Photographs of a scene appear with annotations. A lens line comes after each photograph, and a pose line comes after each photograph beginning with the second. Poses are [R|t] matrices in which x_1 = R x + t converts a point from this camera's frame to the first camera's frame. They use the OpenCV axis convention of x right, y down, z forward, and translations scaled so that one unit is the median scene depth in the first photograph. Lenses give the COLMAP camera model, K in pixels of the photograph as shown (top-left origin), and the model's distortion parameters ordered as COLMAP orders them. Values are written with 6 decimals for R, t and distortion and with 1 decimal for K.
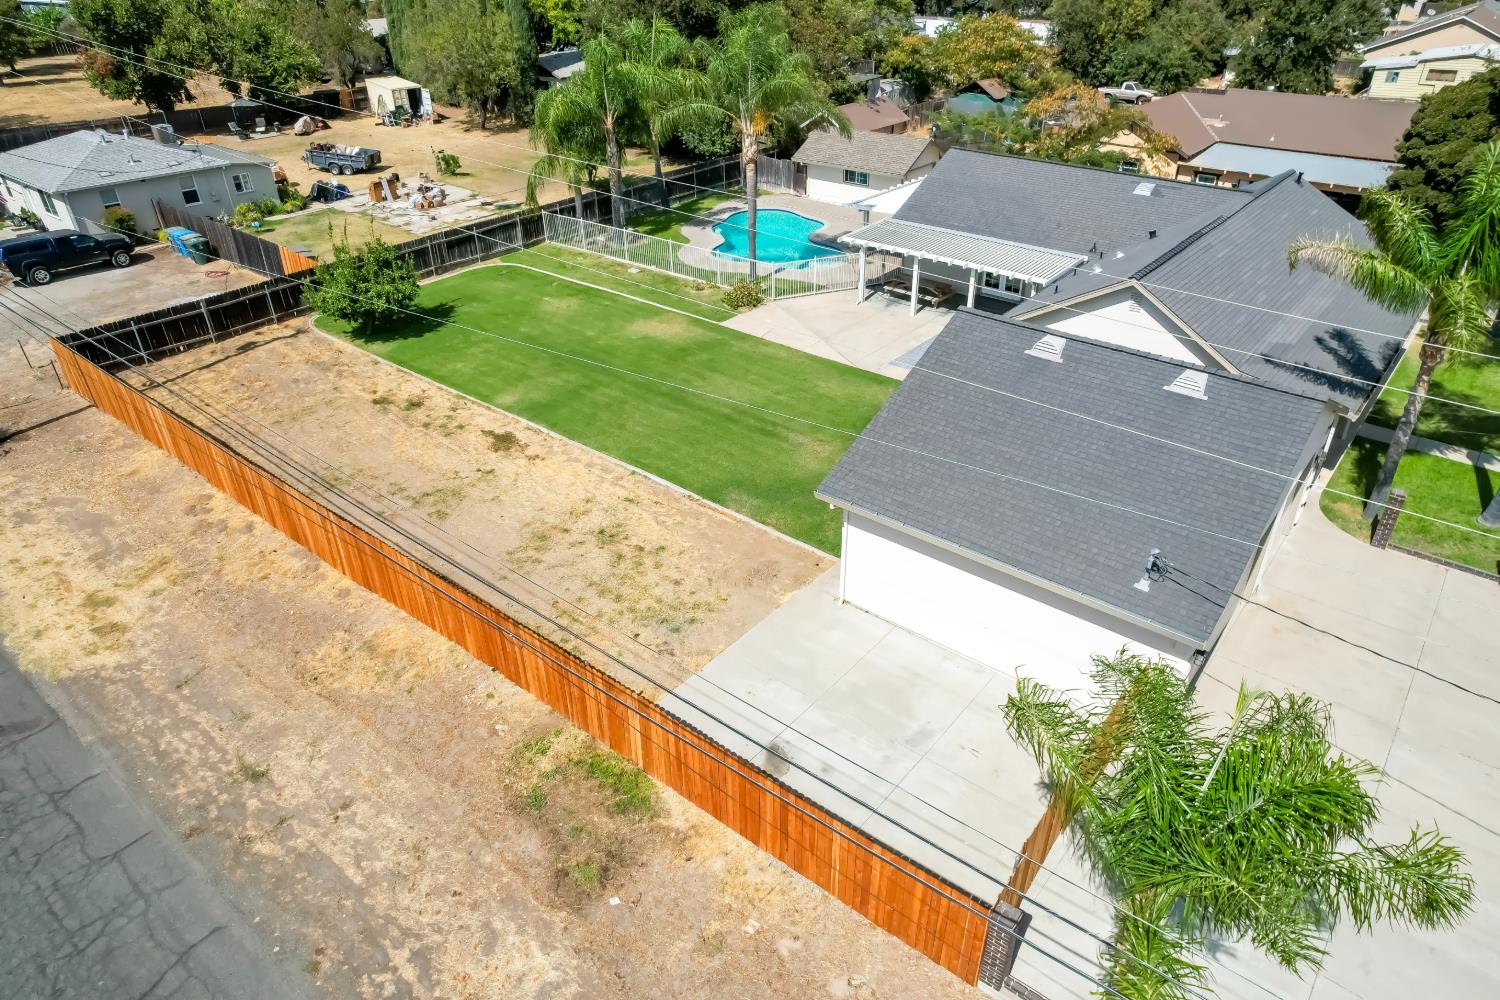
lens RADIAL K [[958.3, 0, 764.3], [0, 958.3, 506.3], [0, 0, 1]] dist [-0.064475, 0.061088]
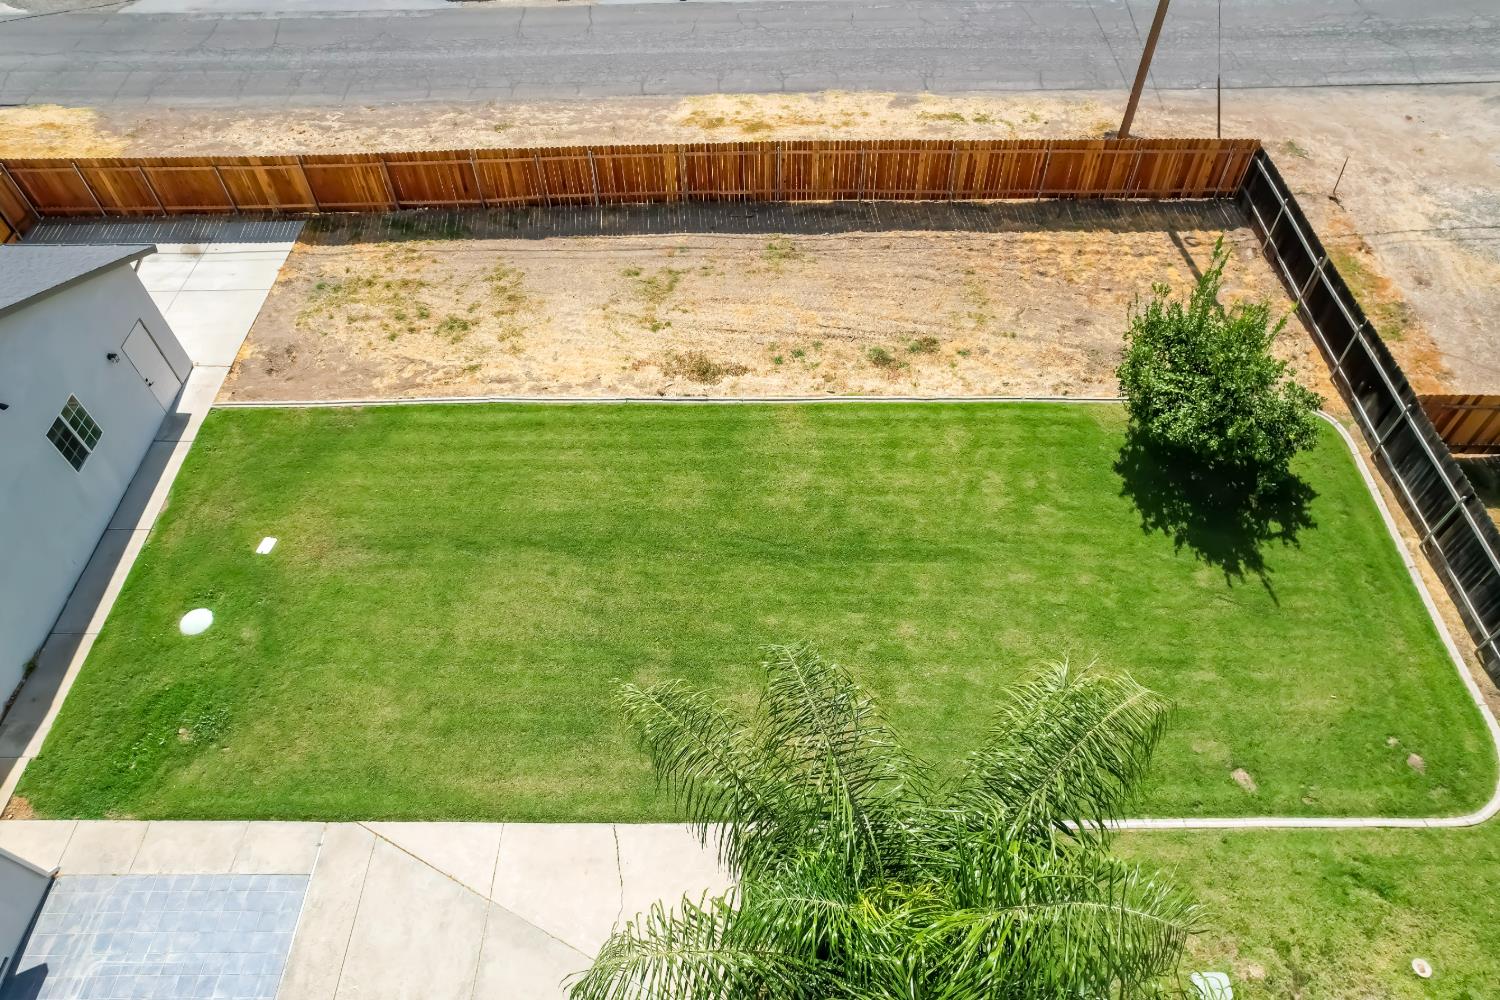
lens RADIAL K [[958.3, 0, 764.3], [0, 958.3, 506.3], [0, 0, 1]] dist [-0.064475, 0.061088]
pose [[-0.782730, 0.496801, -0.374863, 0.035715], [-0.315094, 0.203085, 0.927077, -0.731621], [0.536702, 0.843768, -0.002422, 1.039174]]
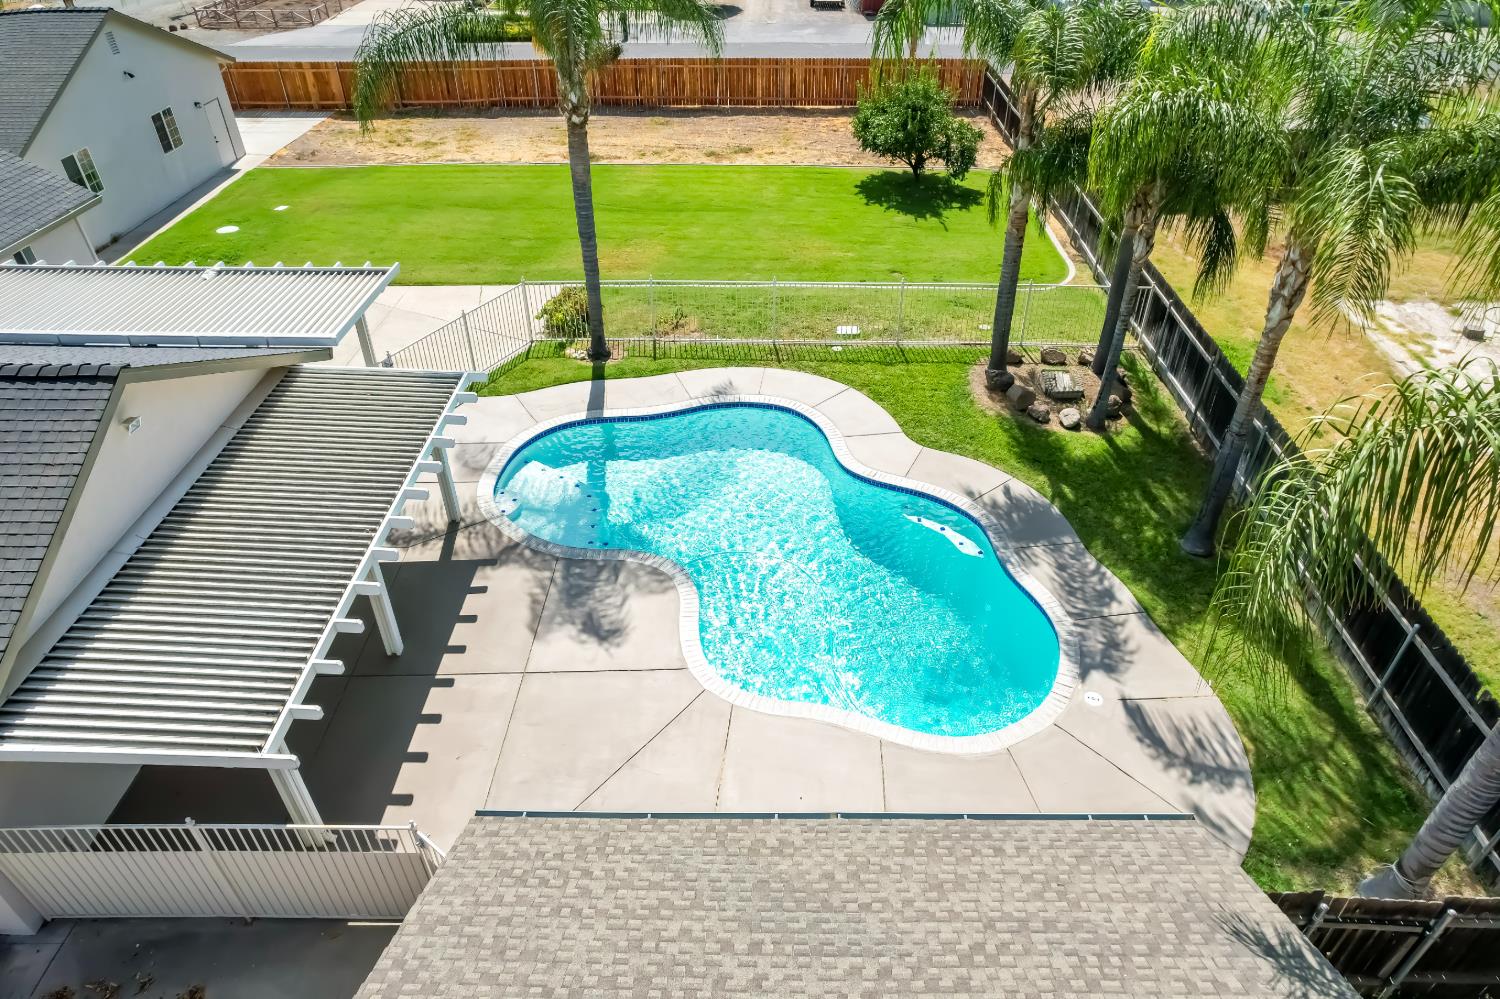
lens RADIAL K [[958.3, 0, 764.3], [0, 958.3, 505.8], [0, 0, 1]] dist [-0.064475, 0.061088]
pose [[-0.791542, 0.367640, -0.488162, 0.257216], [-0.320485, 0.430424, 0.843815, -0.856694], [0.520337, 0.824364, -0.222876, 1.582195]]
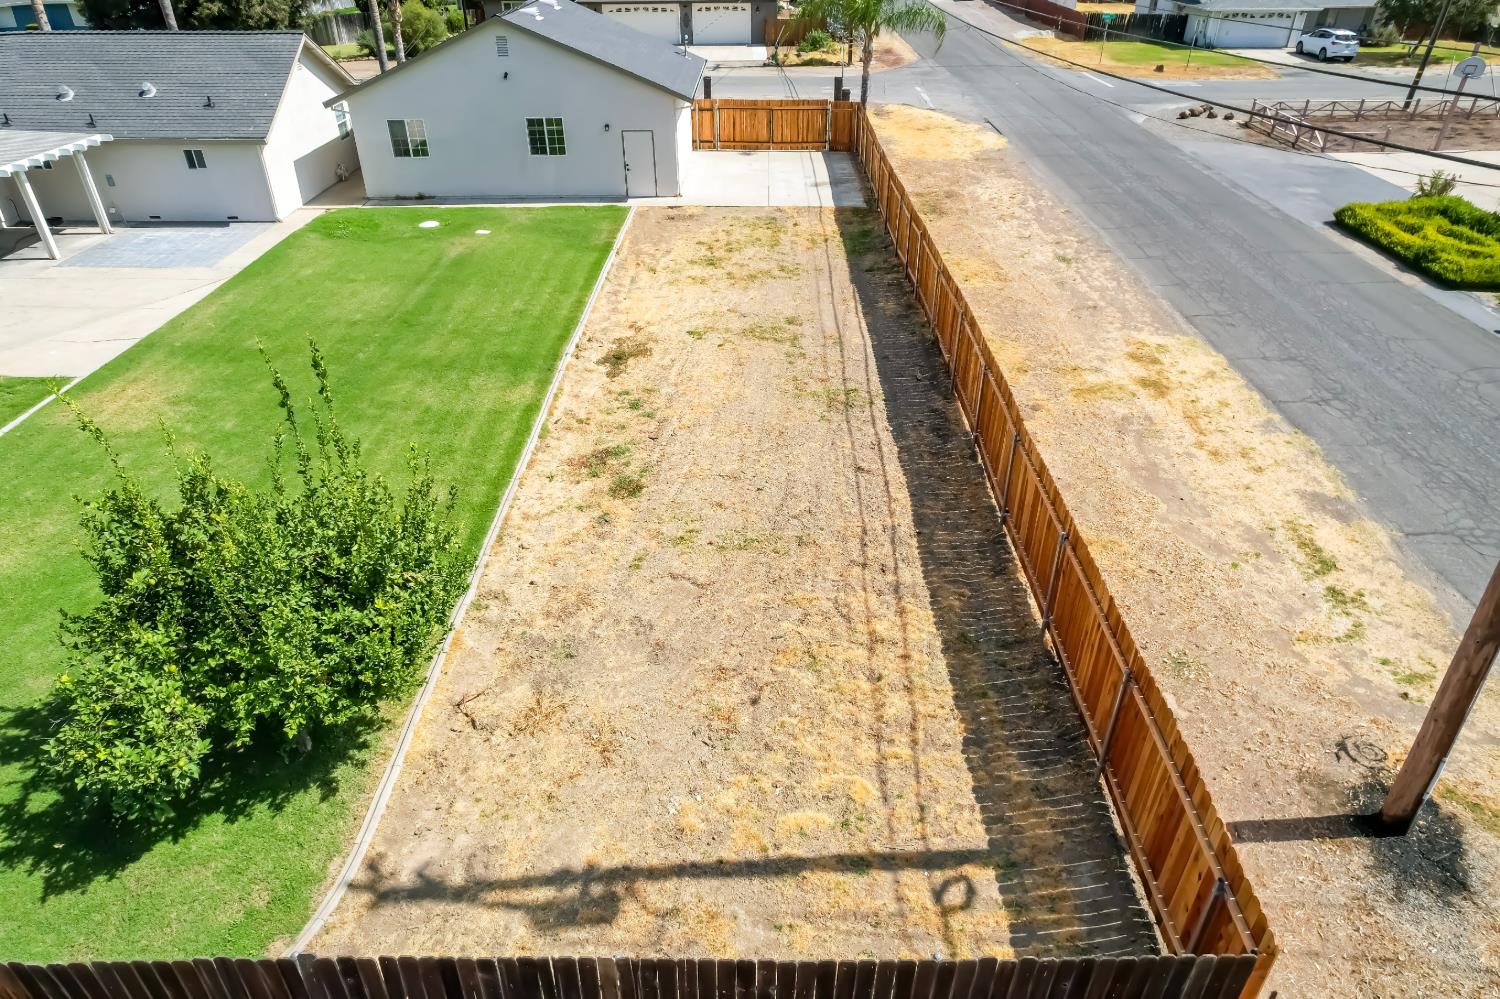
lens RADIAL K [[958.3, 0, 764.3], [0, 958.3, 505.8], [0, 0, 1]] dist [-0.064475, 0.061088]
pose [[-0.623966, -0.417287, 0.660710, -0.789495], [0.416684, 0.537602, 0.733047, -0.448009], [-0.661090, 0.732704, -0.161568, 1.040790]]
